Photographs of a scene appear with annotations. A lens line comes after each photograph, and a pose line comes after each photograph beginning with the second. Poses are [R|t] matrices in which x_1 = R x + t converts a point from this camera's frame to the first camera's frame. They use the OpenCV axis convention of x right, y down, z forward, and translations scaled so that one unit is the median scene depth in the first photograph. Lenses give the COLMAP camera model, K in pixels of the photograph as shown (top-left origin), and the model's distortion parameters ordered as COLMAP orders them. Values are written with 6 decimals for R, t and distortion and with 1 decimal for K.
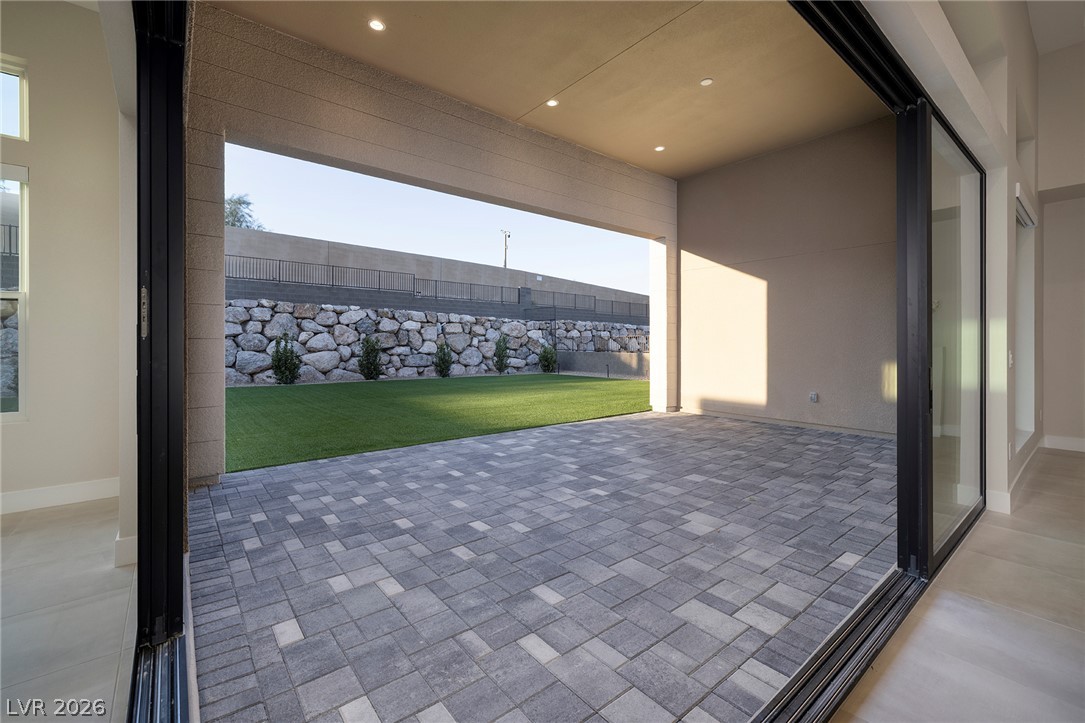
lens RADIAL K [[463.4, 0, 541.8], [0, 463.4, 350.7], [0, 0, 1]] dist [-0.000857, 0.000019]
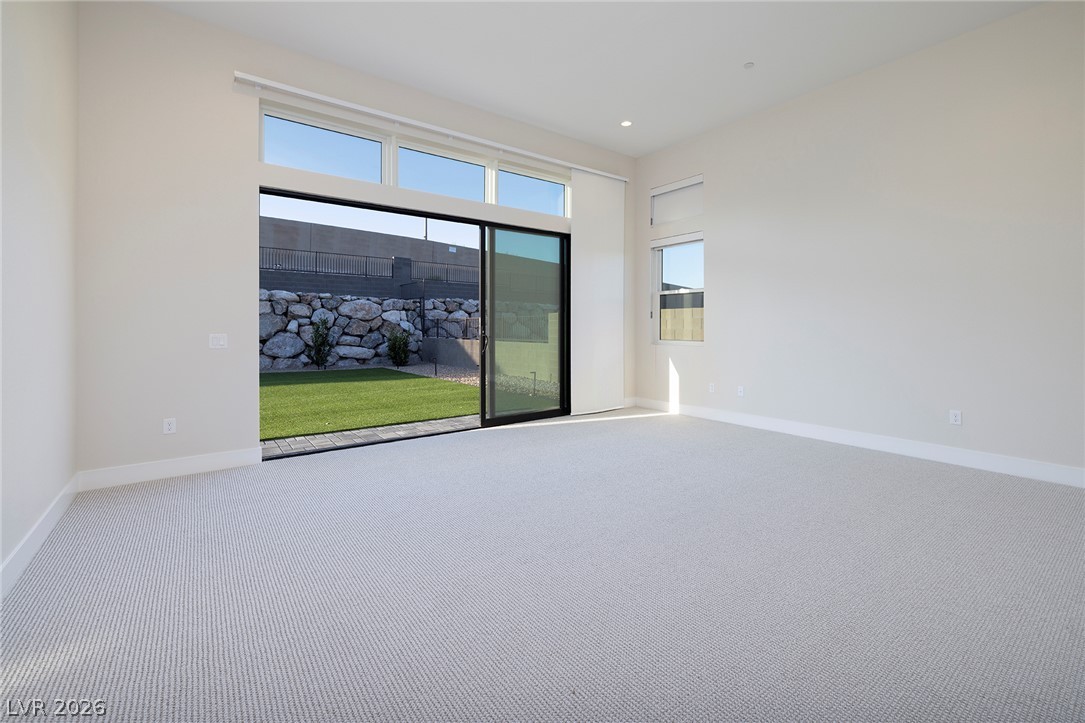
lens RADIAL K [[463.4, 0, 554.0], [0, 463.4, 340.9], [0, 0, 1]] dist [-0.000857, 0.000019]
pose [[0.999646, -0.004027, -0.026286, 0.281700], [0.004259, 0.999953, 0.008746, 0.000457], [0.026250, -0.008855, 0.999616, 0.242536]]
